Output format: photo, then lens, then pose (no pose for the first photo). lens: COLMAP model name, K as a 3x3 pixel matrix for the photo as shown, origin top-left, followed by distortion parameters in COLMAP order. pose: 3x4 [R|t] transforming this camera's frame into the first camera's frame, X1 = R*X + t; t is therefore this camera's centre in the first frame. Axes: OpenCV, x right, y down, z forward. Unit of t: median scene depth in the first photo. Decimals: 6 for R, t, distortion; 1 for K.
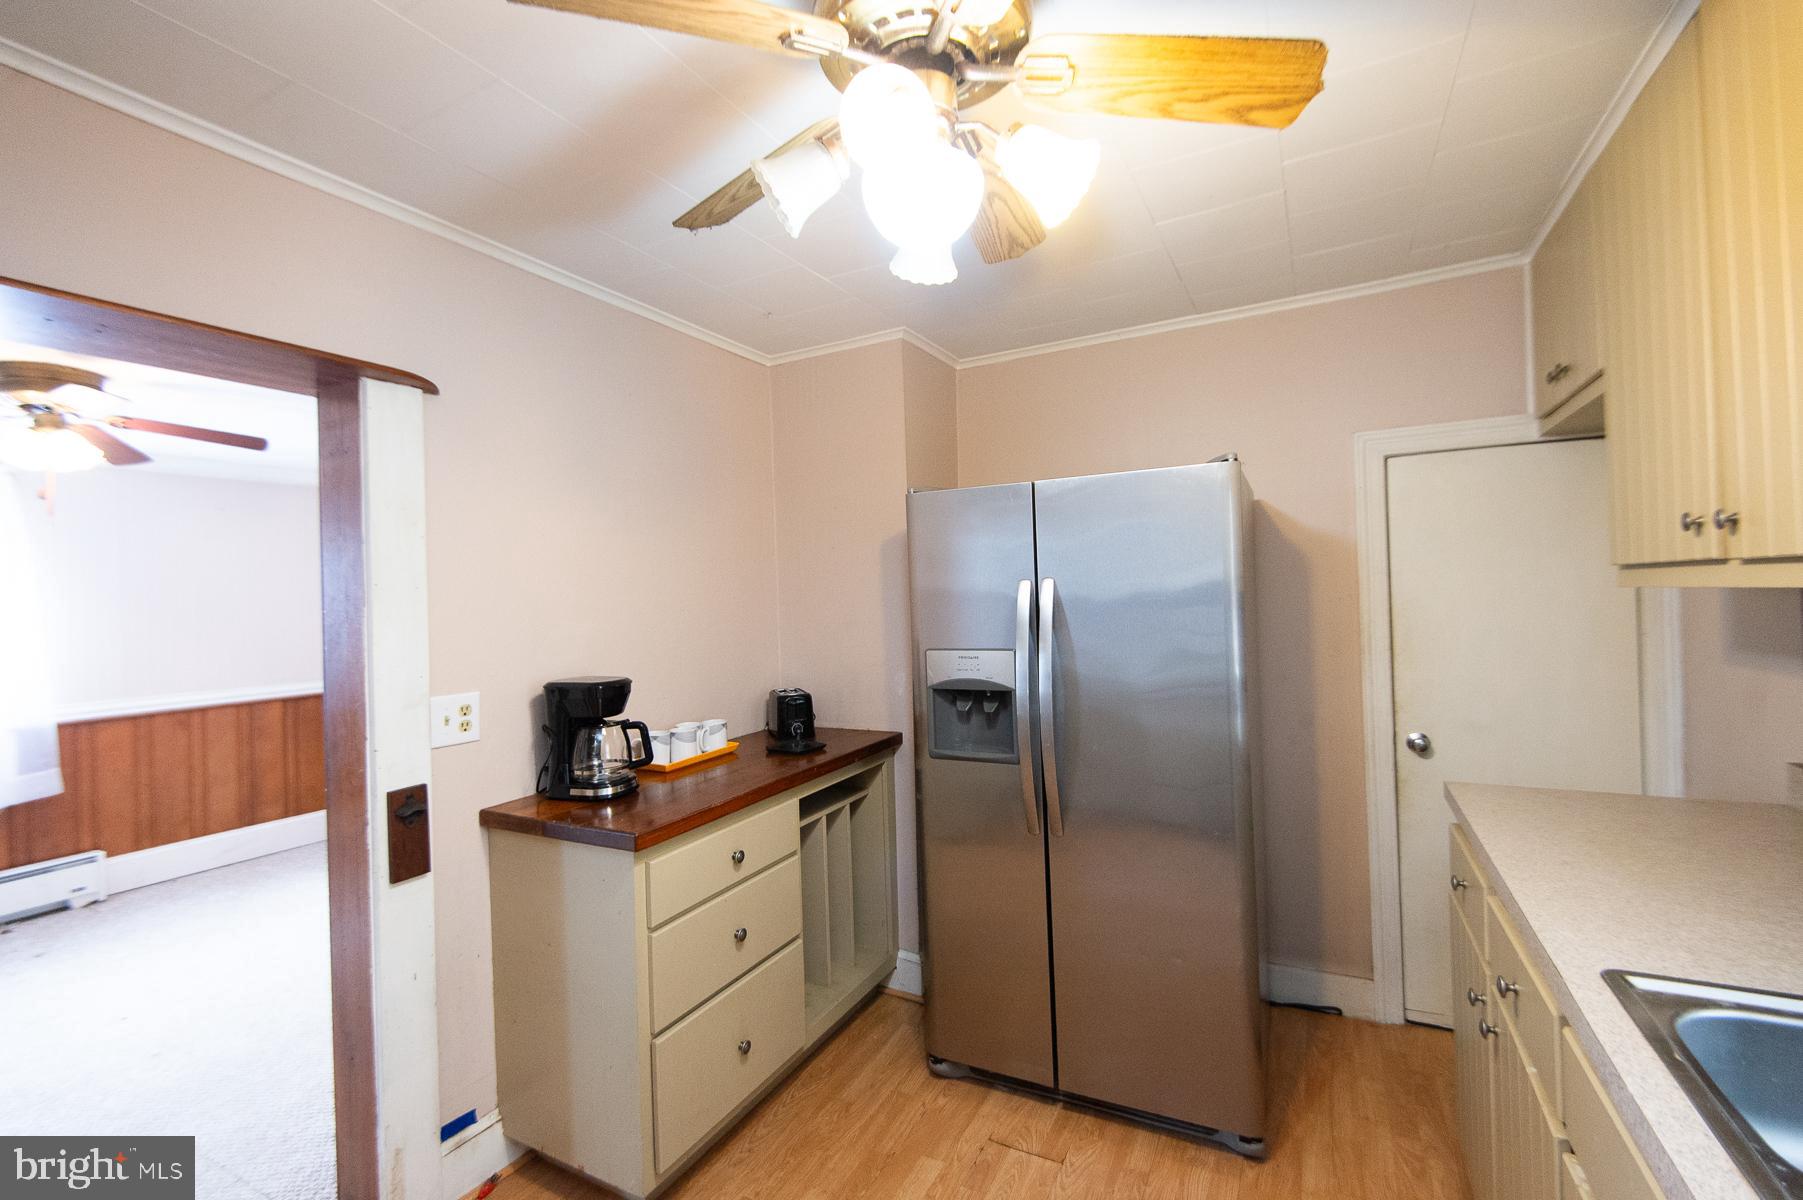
lens RADIAL K [[783.1, 0, 906.4], [0, 783.1, 583.9], [0, 0, 1]] dist [0.013820, -0.010838]
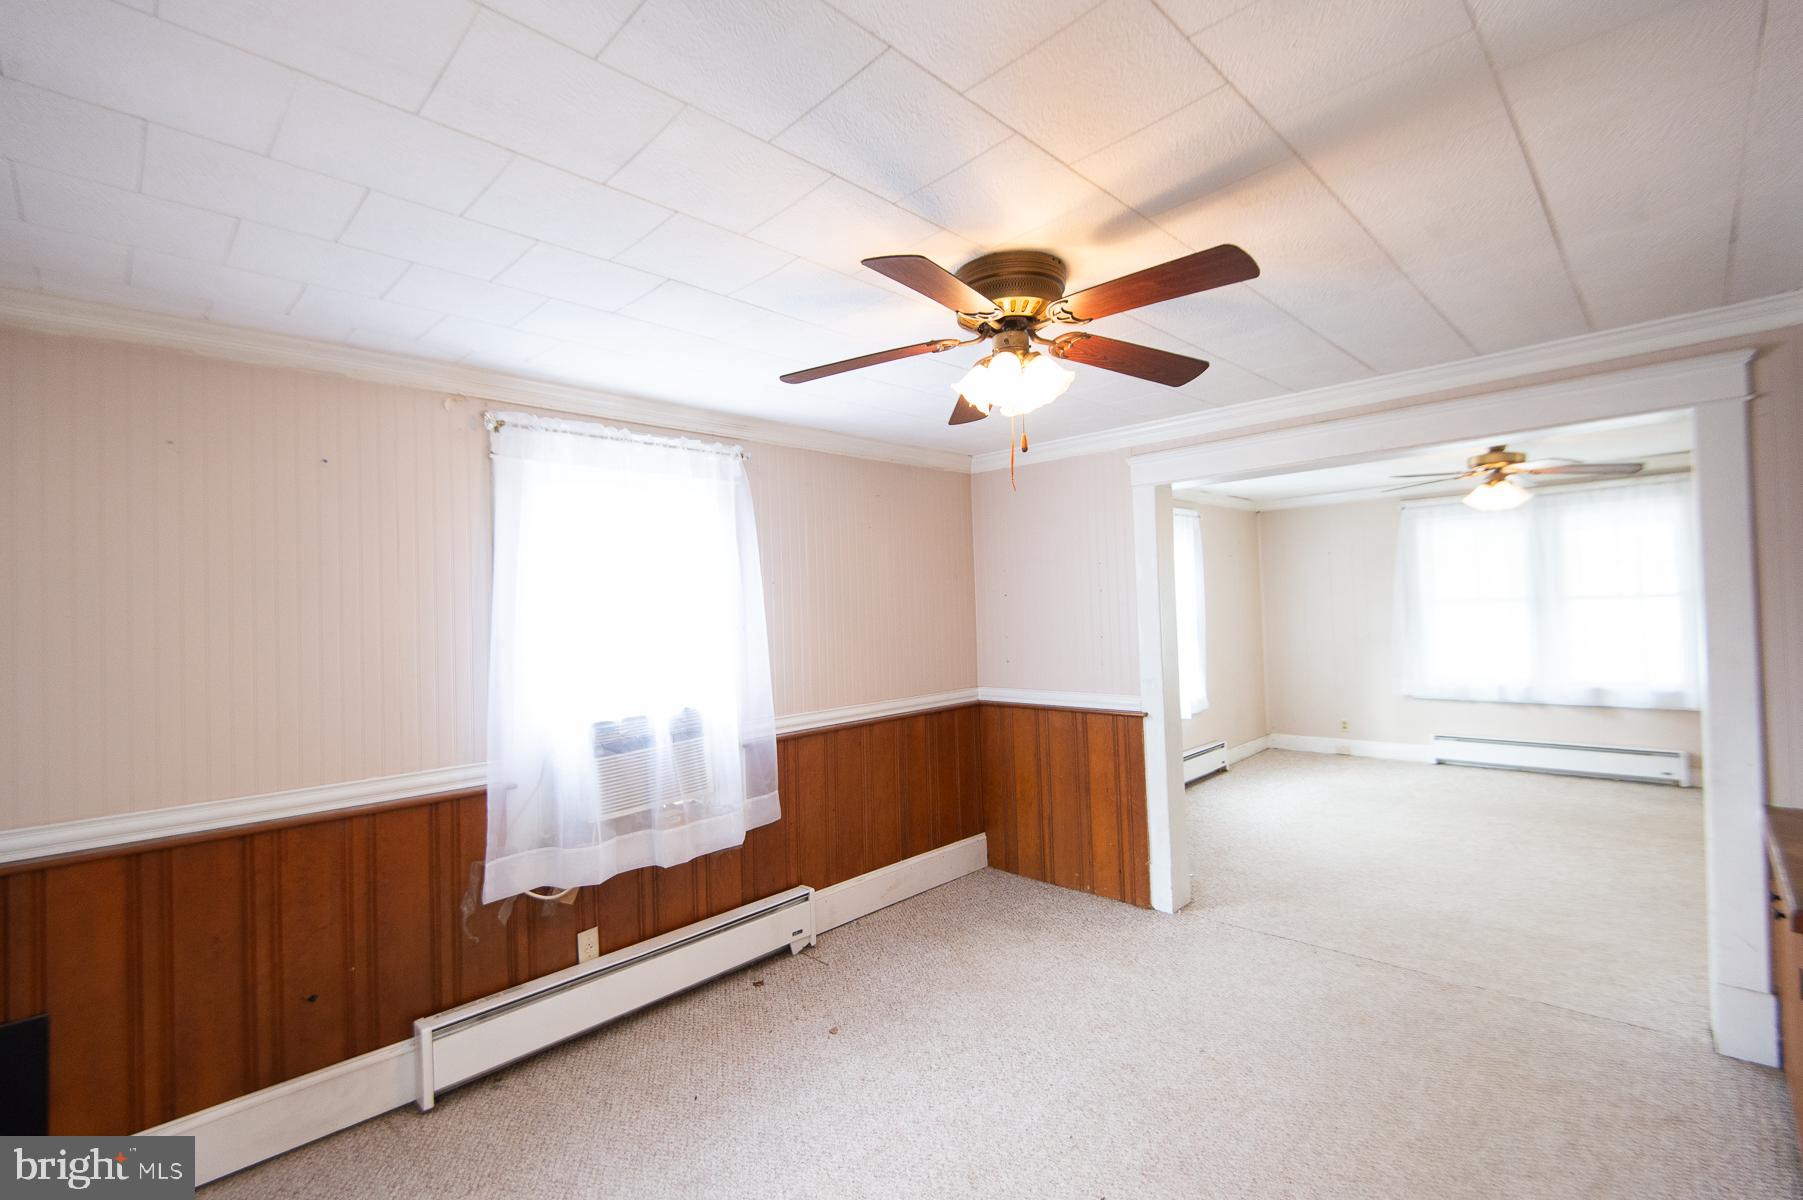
lens RADIAL K [[783.1, 0, 904.5], [0, 783.1, 587.9], [0, 0, 1]] dist [0.013820, -0.010838]
pose [[0.955340, -0.005253, -0.295463, -0.696252], [0.006514, 0.999973, 0.003284, 0.009105], [0.295438, -0.005062, 0.955348, 0.213828]]
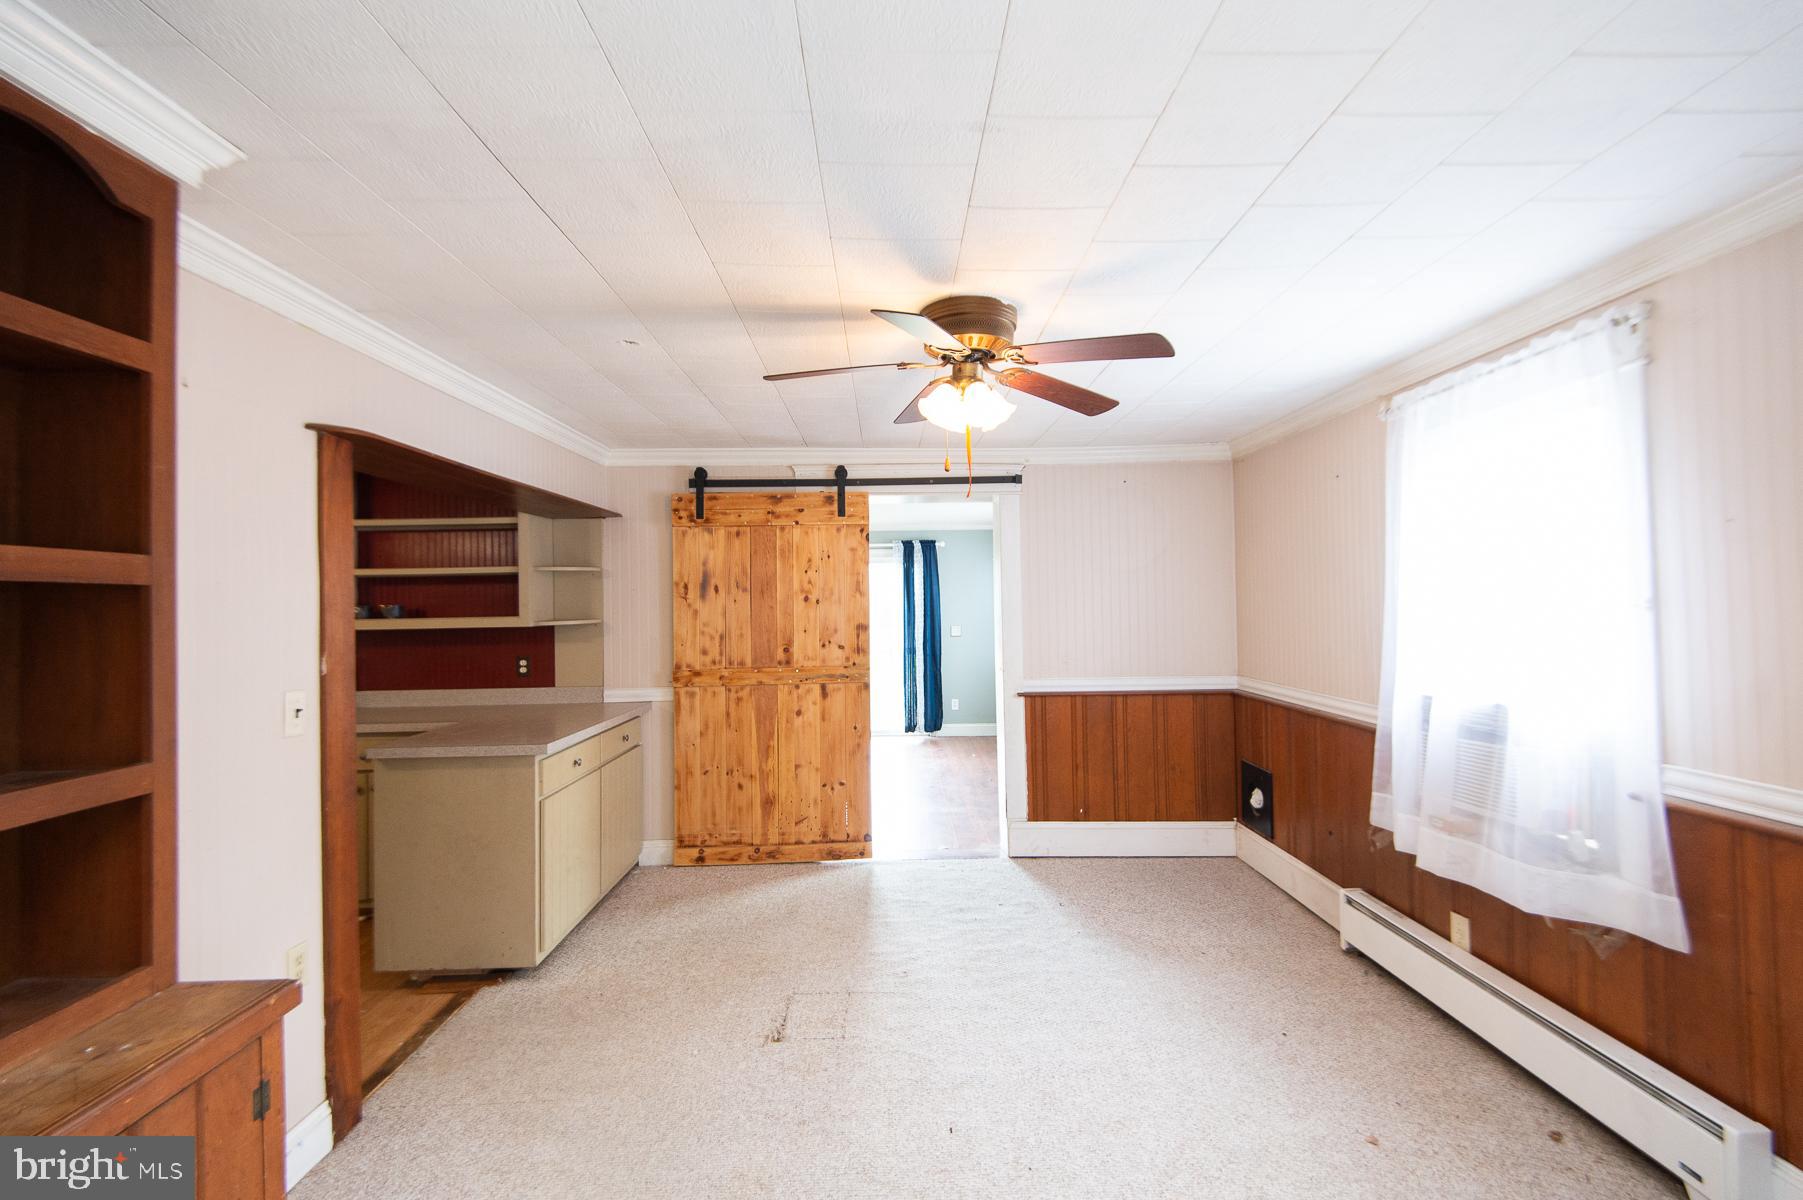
lens RADIAL K [[783.1, 0, 901.6], [0, 783.1, 587.7], [0, 0, 1]] dist [0.013820, -0.010838]
pose [[-0.875544, 0.037911, -0.481649, -0.441368], [0.055728, 0.998187, -0.022733, 0.027917], [0.479914, -0.046745, -0.876069, 1.209698]]
